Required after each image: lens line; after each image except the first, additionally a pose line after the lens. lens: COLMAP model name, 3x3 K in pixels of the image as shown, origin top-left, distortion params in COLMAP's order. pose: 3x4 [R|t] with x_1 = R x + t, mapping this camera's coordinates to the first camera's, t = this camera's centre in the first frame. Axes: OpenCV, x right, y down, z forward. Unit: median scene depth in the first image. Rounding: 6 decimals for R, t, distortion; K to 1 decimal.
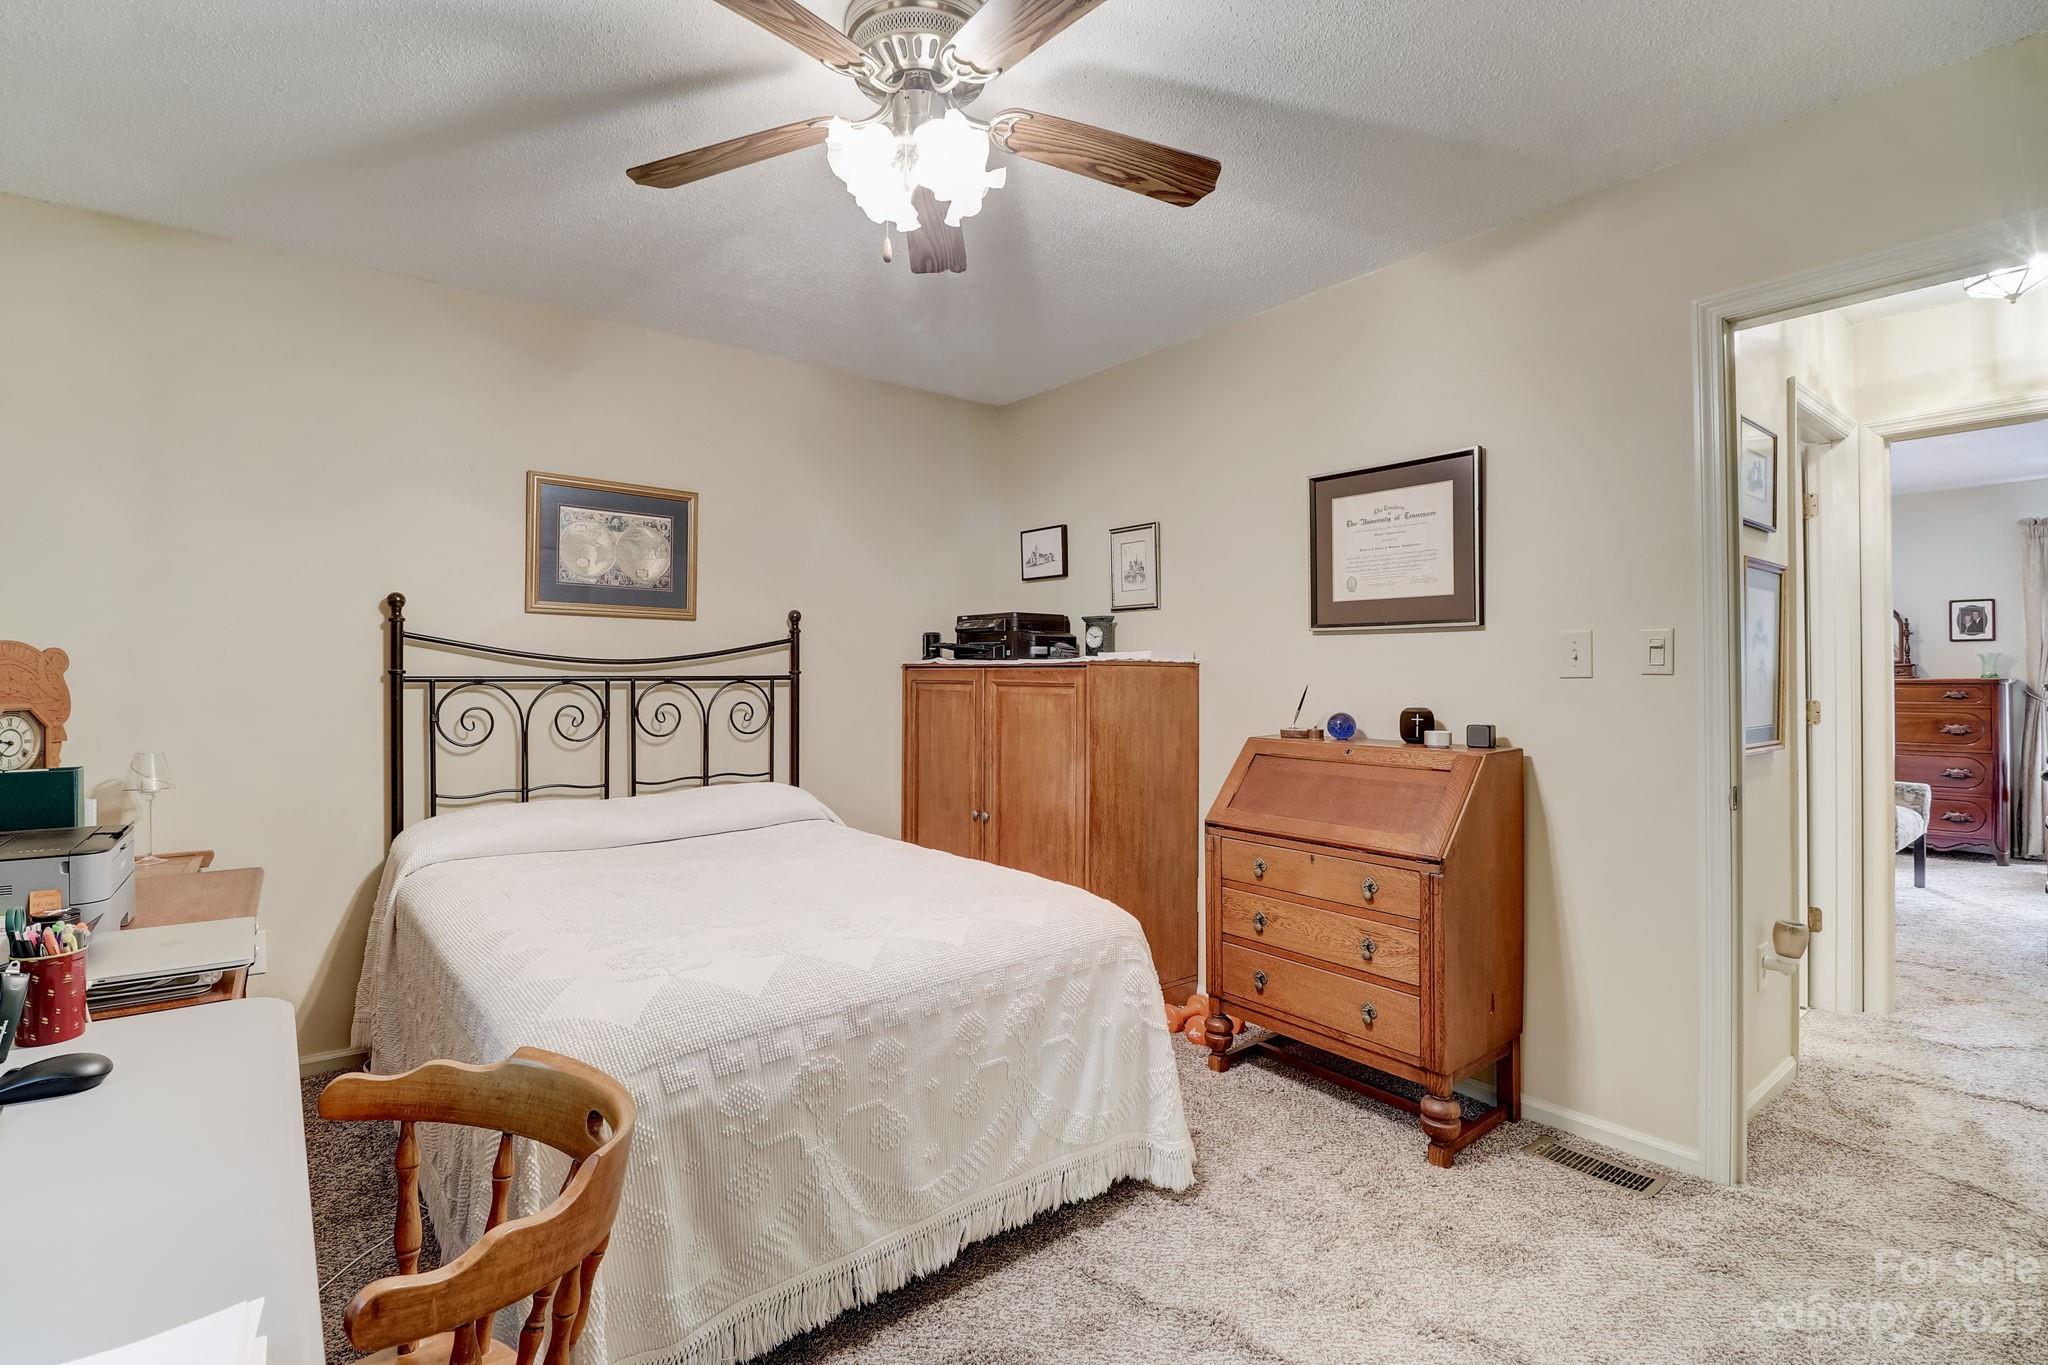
lens RADIAL K [[948.7, 0, 1029.2], [0, 948.7, 677.7], [0, 0, 1]] dist [-0.002661, -0.010420]
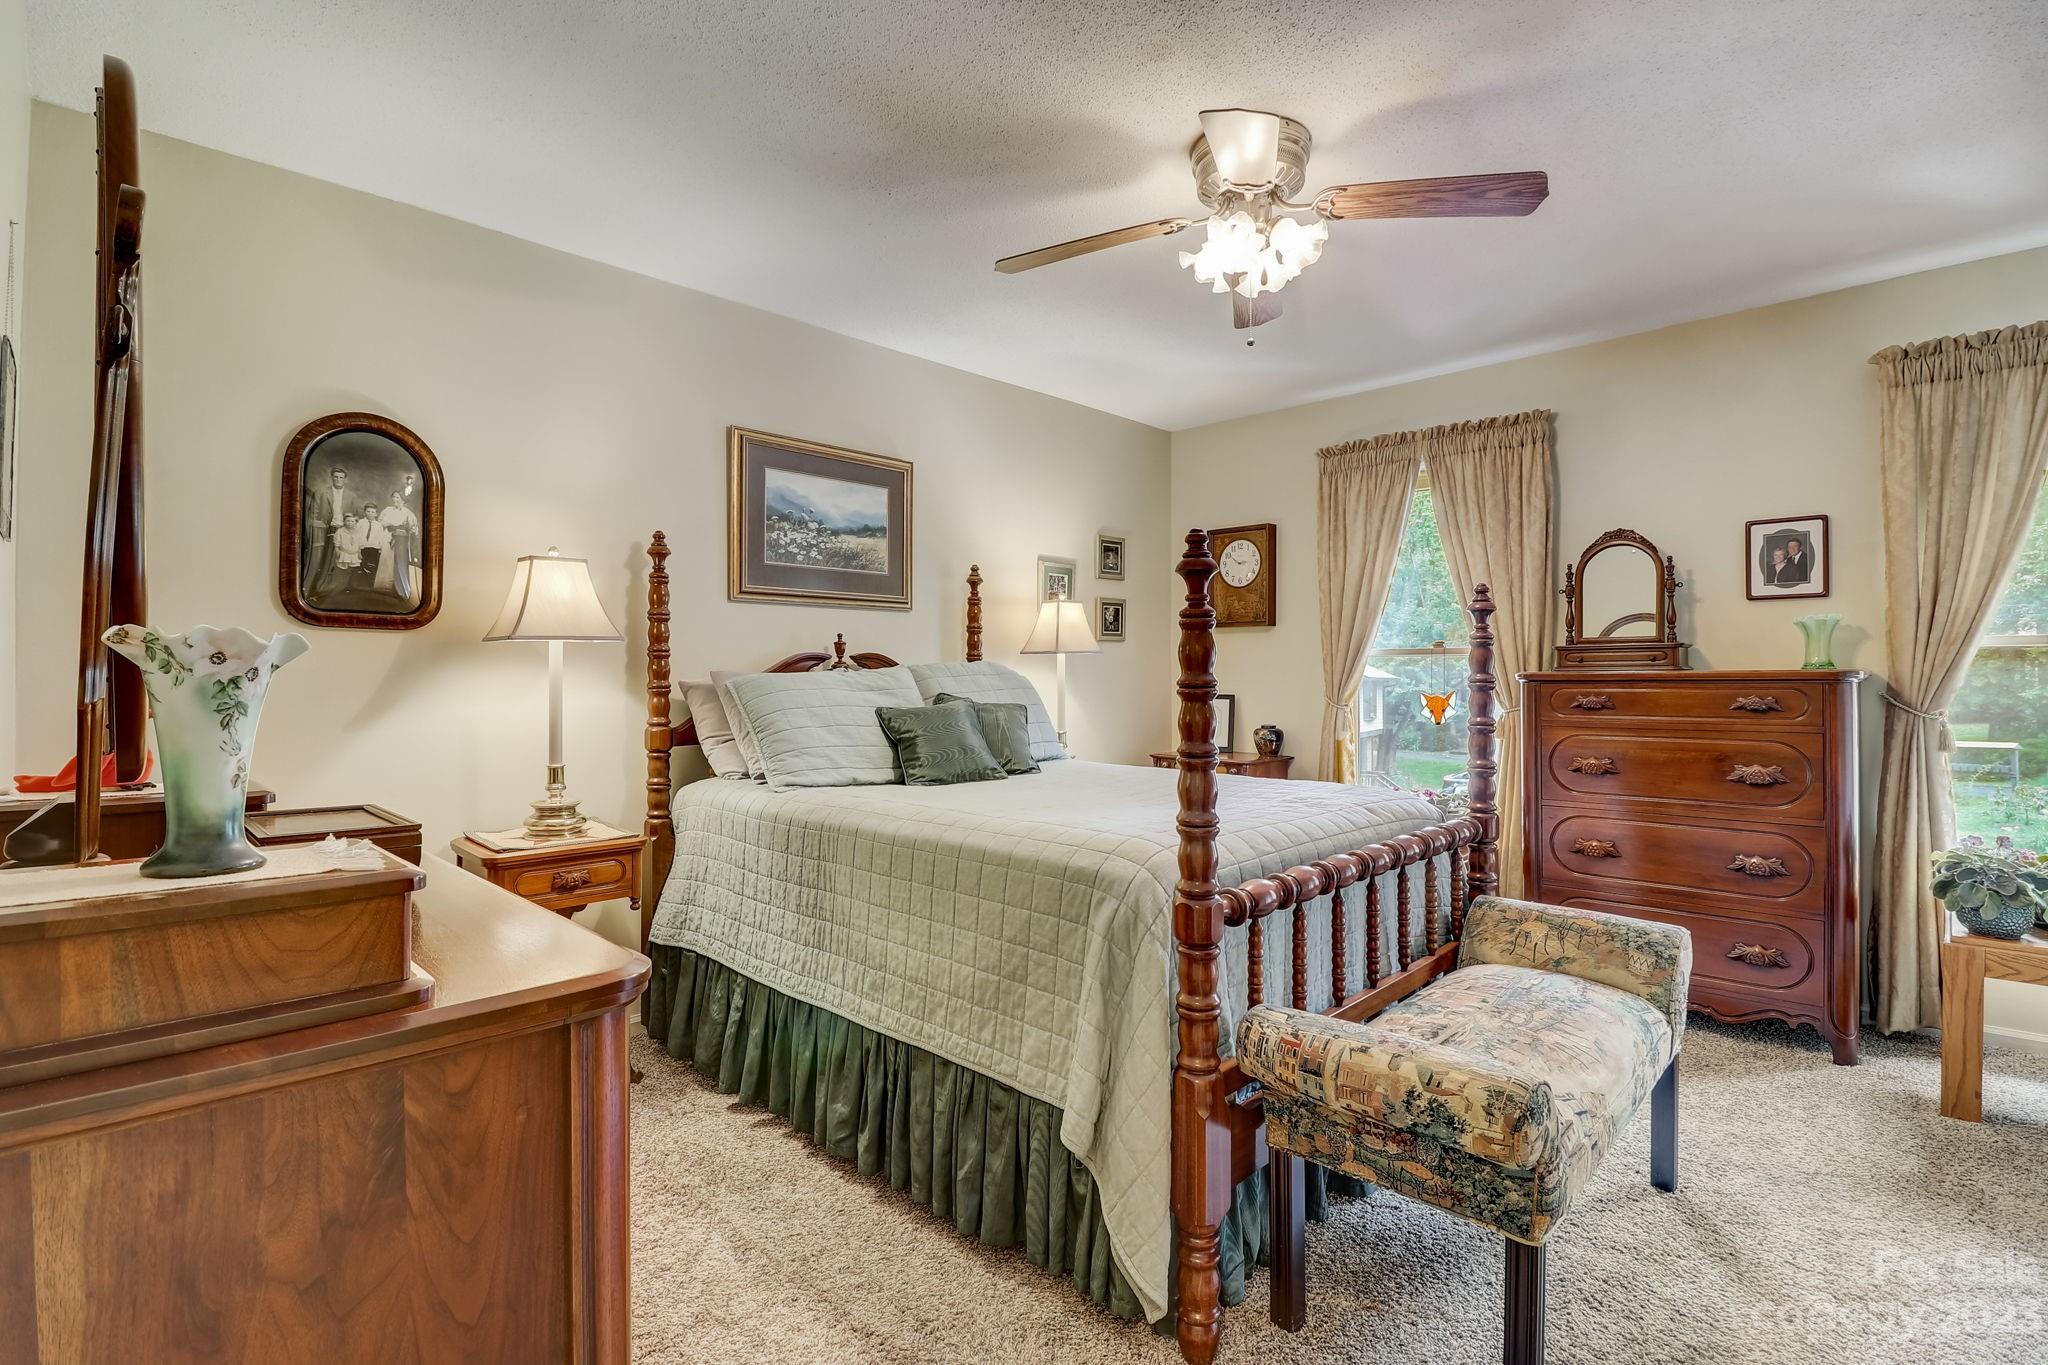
lens RADIAL K [[948.7, 0, 1027.8], [0, 948.7, 678.9], [0, 0, 1]] dist [-0.002661, -0.010420]
pose [[0.993706, -0.000842, 0.112016, 0.550917], [0.000501, 0.999995, 0.003064, 0.003970], [-0.112018, -0.002989, 0.993702, 0.547562]]
